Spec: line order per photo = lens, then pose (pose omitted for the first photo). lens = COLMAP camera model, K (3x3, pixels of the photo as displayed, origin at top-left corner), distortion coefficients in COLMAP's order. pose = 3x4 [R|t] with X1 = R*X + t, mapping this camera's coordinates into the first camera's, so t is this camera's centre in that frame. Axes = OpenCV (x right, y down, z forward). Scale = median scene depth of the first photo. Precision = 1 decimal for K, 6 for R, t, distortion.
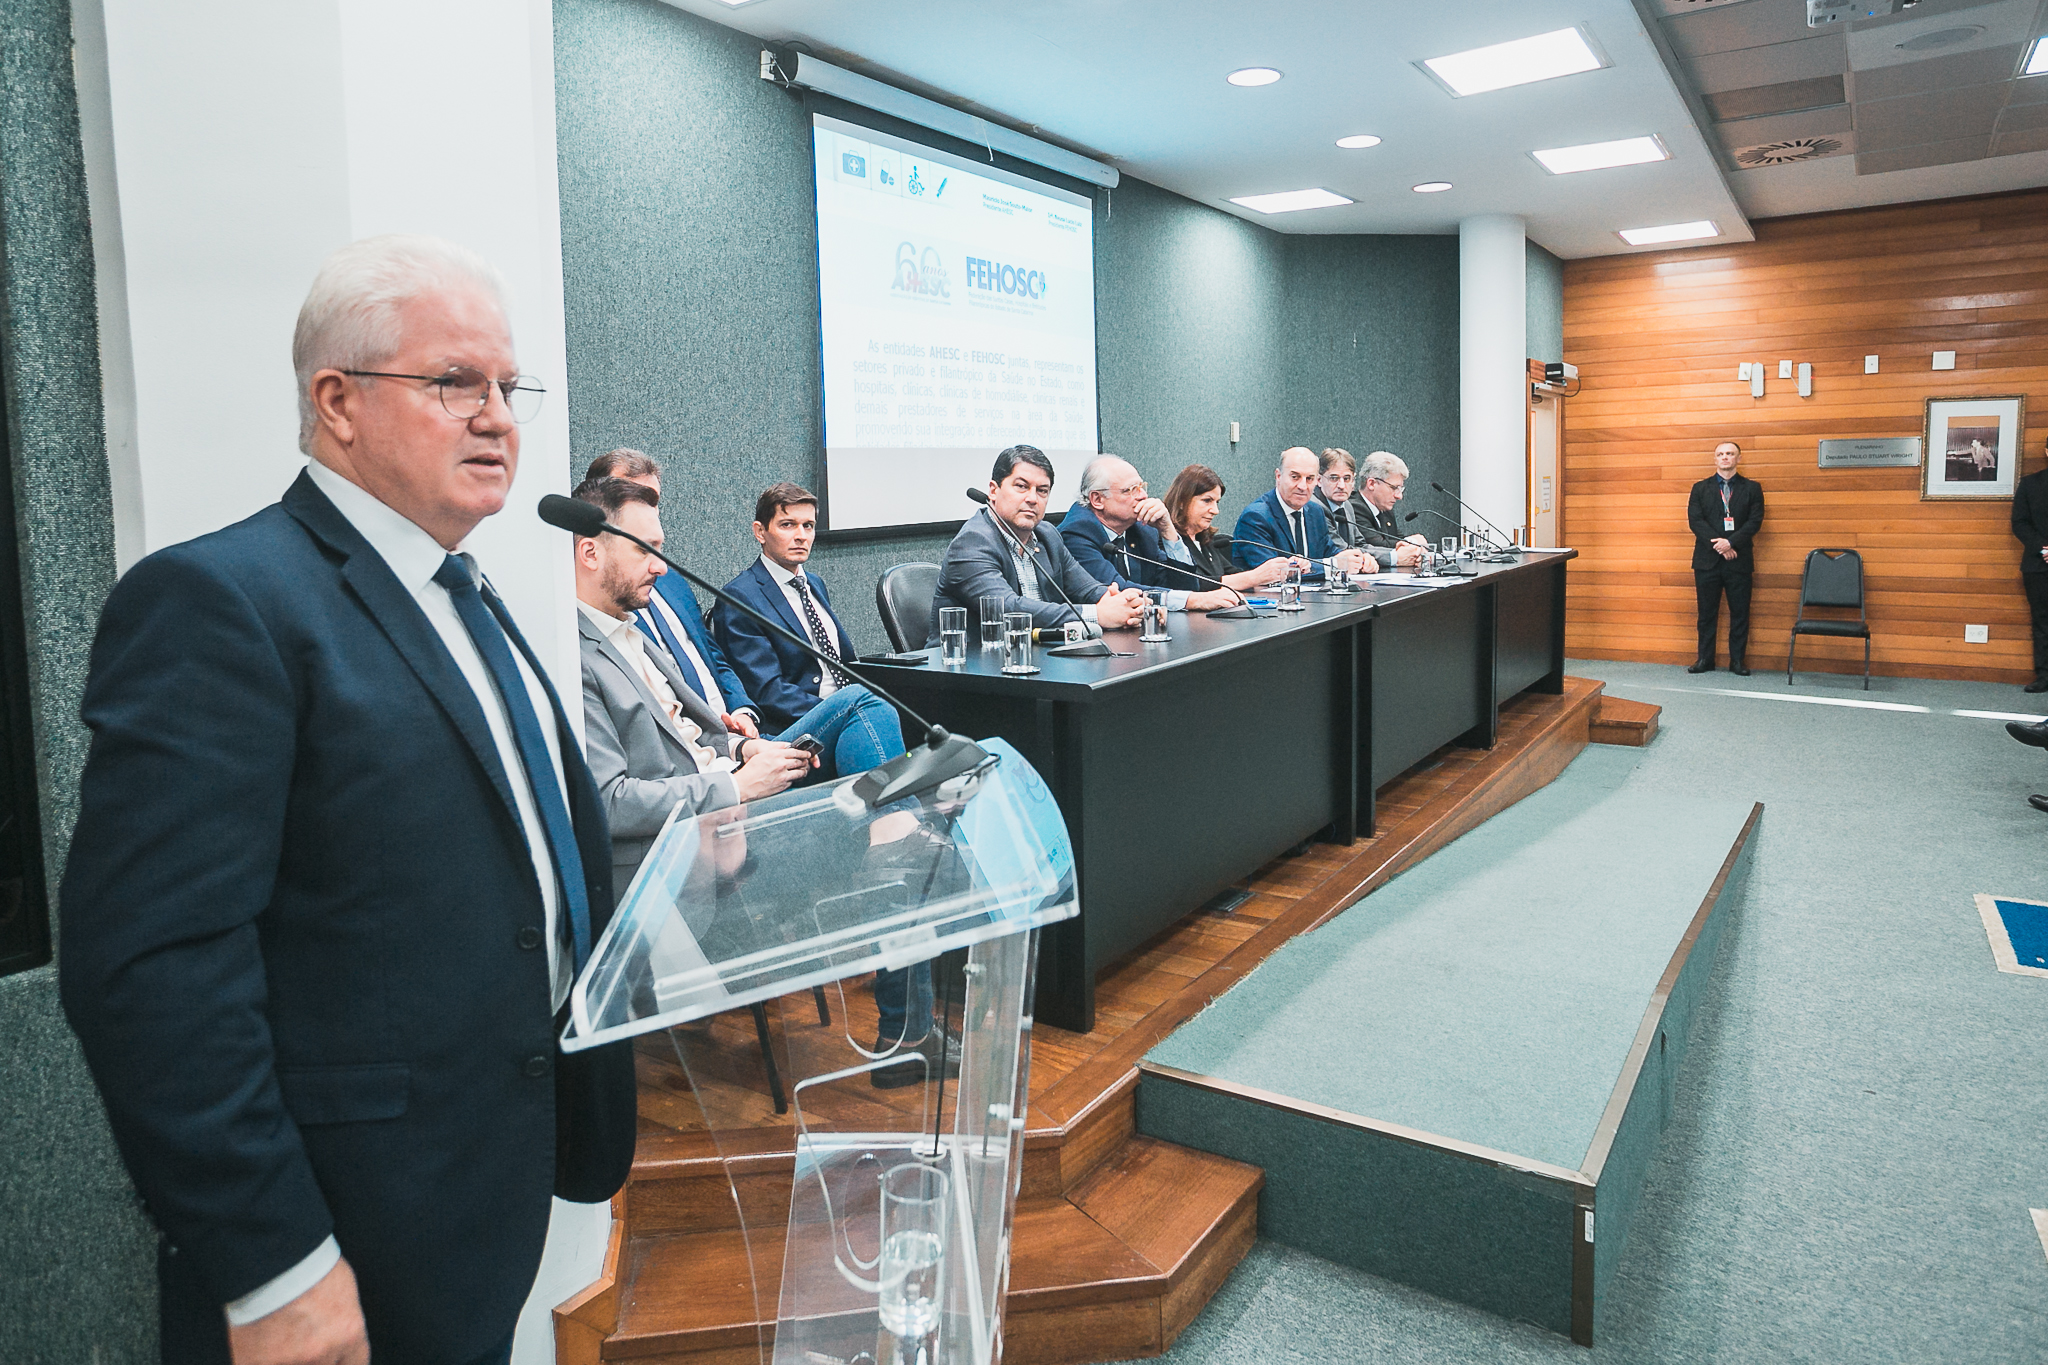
lens RADIAL K [[1300.7, 0, 1027.1], [0, 1300.7, 572.2], [0, 0, 1]] dist [-0.076941, 0.073437]
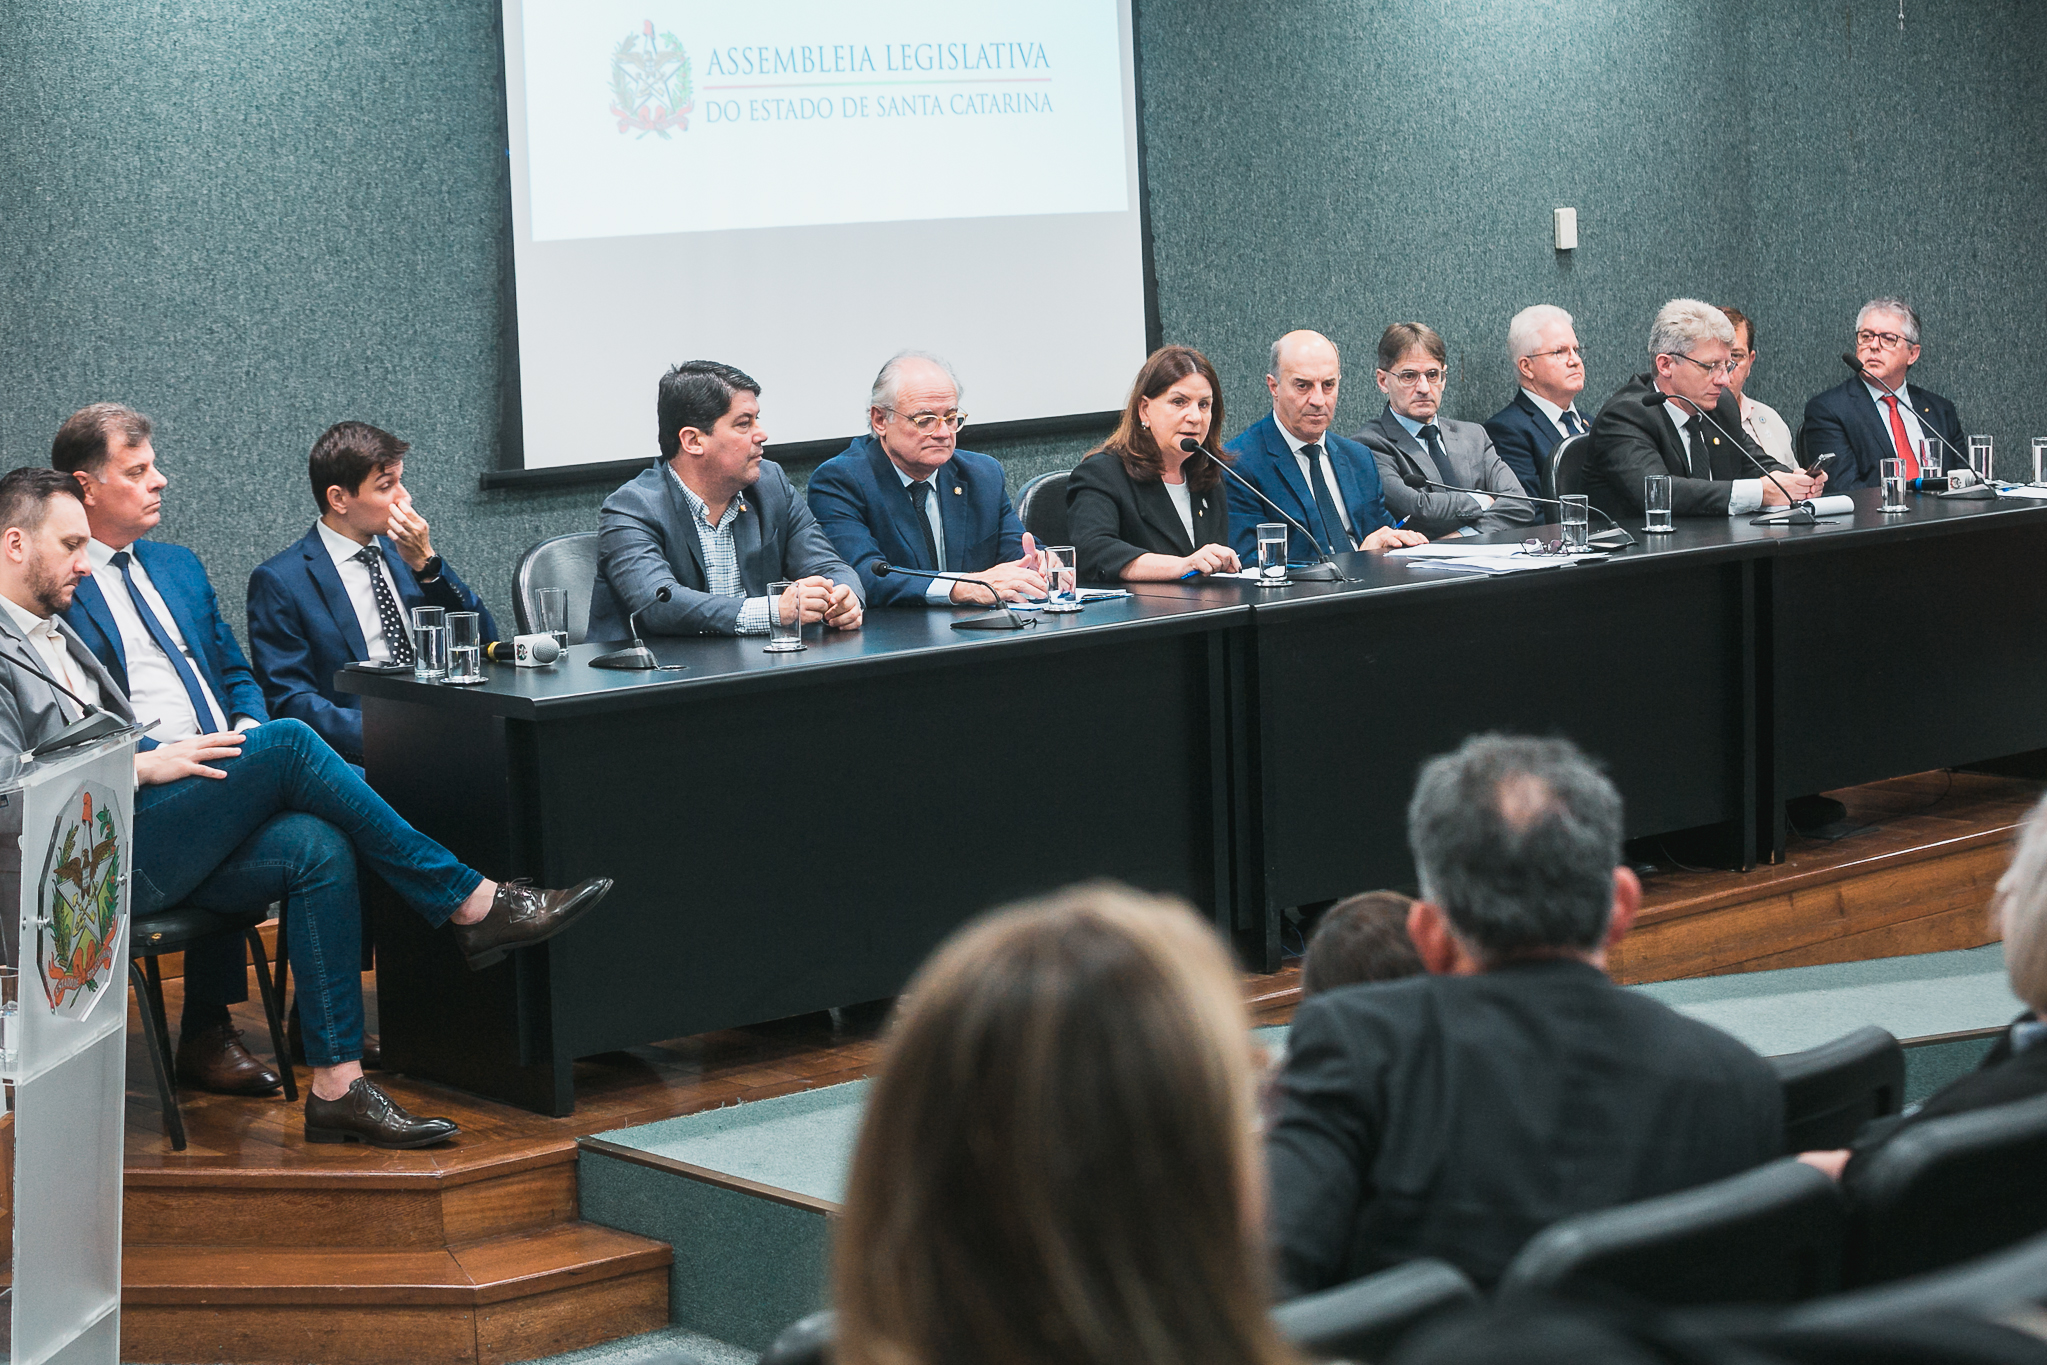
lens RADIAL K [[4215.1, 0, 1023.5], [0, 4215.1, 682.5], [0, 0, 1]] dist [-0.361842, 0.149406]
pose [[0.964520, 0.022387, -0.263058, 0.723165], [-0.006475, 0.998105, 0.061199, -0.064510], [0.263930, -0.057324, 0.962837, -1.051099]]
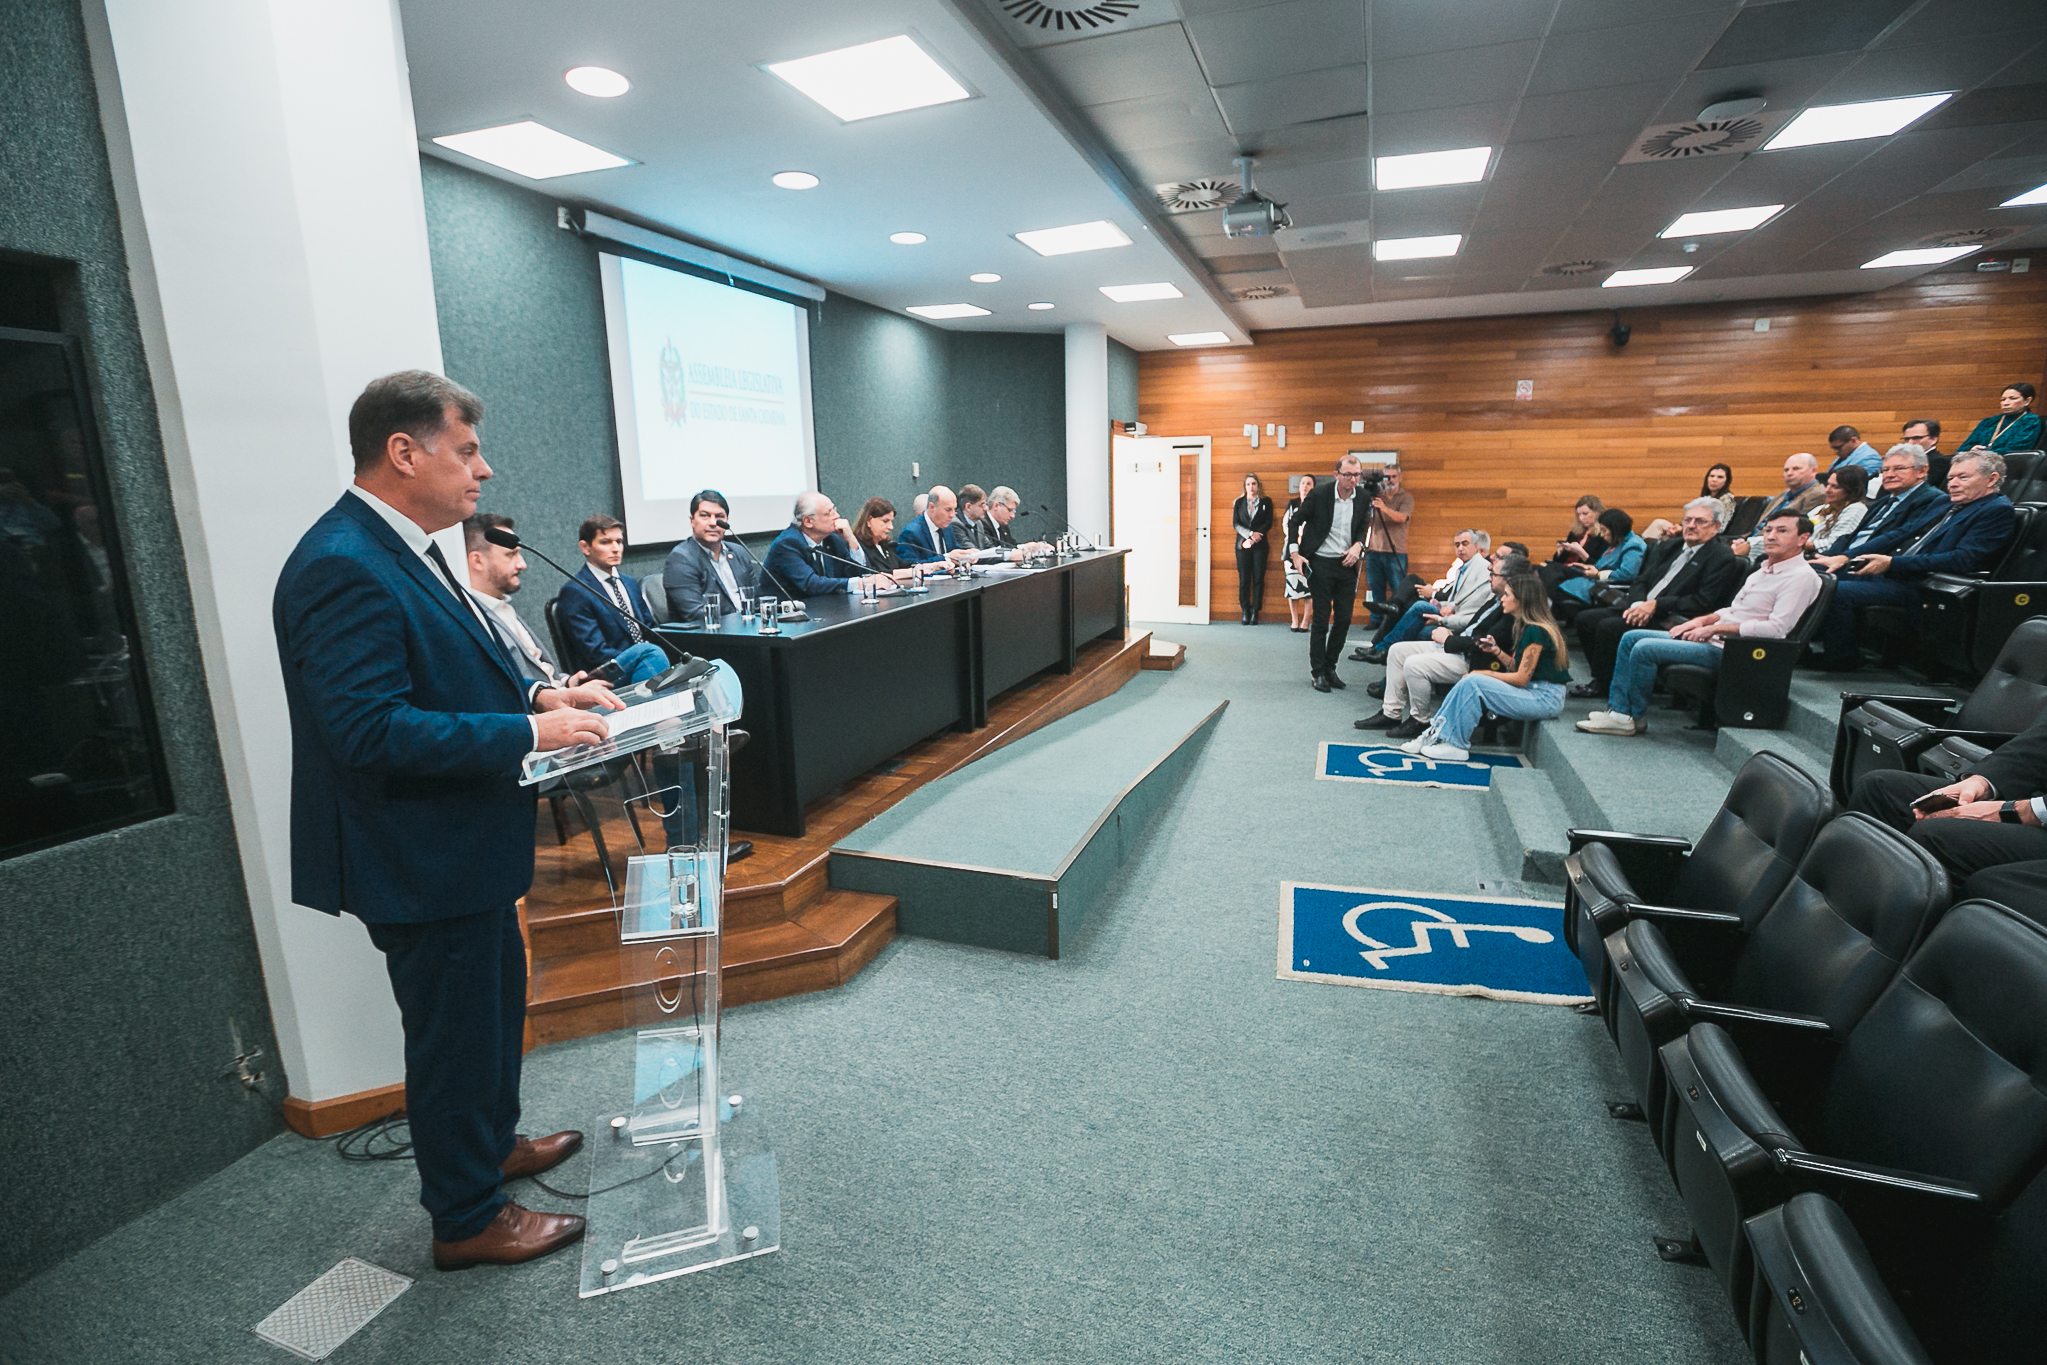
lens RADIAL K [[962.8, 0, 1023.5], [0, 962.8, 682.5], [0, 0, 1]] dist [-0.063958, 0.029466]
pose [[0.972115, -0.044336, 0.230276, 0.034513], [0.015657, 0.992045, 0.124905, -0.005492], [-0.233982, -0.117817, 0.965076, -0.206041]]
